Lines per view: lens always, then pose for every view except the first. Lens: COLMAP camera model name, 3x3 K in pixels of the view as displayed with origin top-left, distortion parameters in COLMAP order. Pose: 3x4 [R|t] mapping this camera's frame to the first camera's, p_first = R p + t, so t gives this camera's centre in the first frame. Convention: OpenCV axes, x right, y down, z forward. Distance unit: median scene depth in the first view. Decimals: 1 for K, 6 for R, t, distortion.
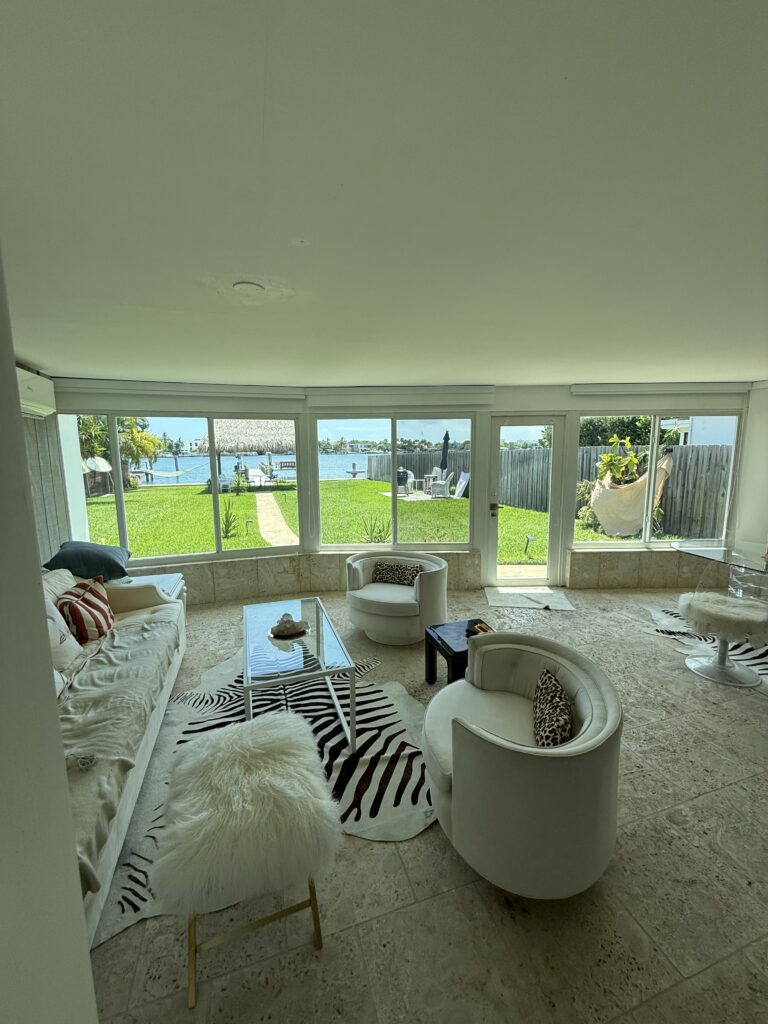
lens RADIAL K [[420.8, 0, 383.4], [0, 420.8, 509.5], [0, 0, 1]] dist [-0.000597, 0.000827]
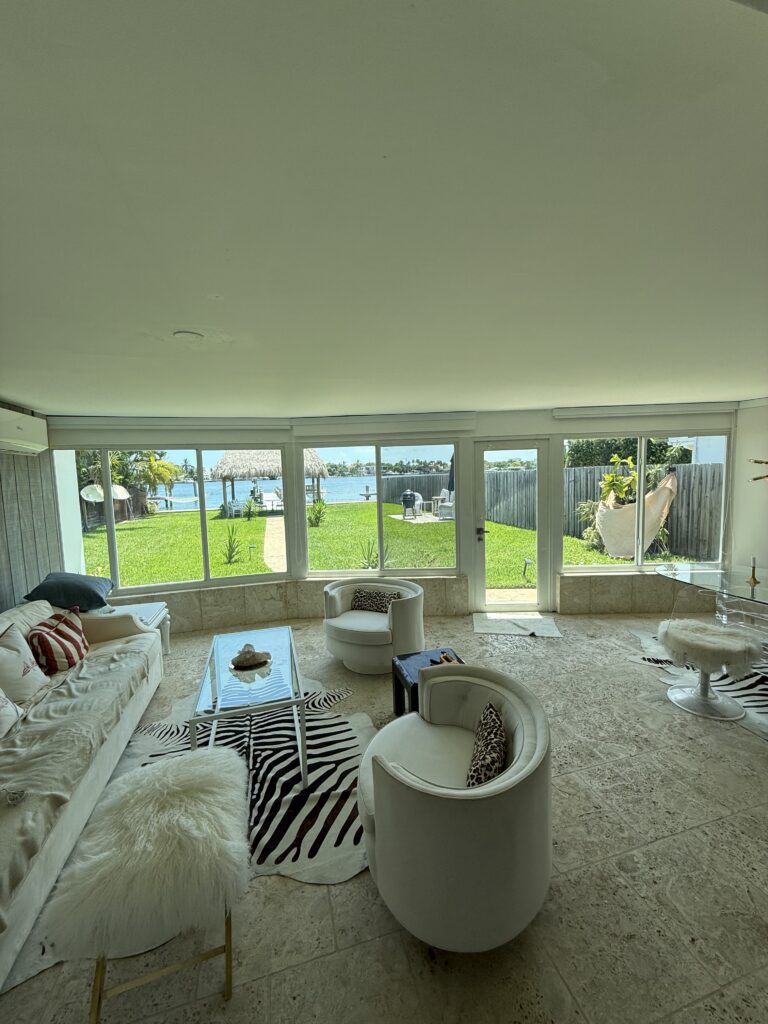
lens RADIAL K [[420.8, 0, 384.1], [0, 420.8, 507.9], [0, 0, 1]] dist [-0.000597, 0.000827]
pose [[0.998963, -0.016316, -0.042505, 0.144728], [0.013994, 0.998424, -0.054353, -0.019538], [0.043325, 0.053702, 0.997617, -0.010809]]
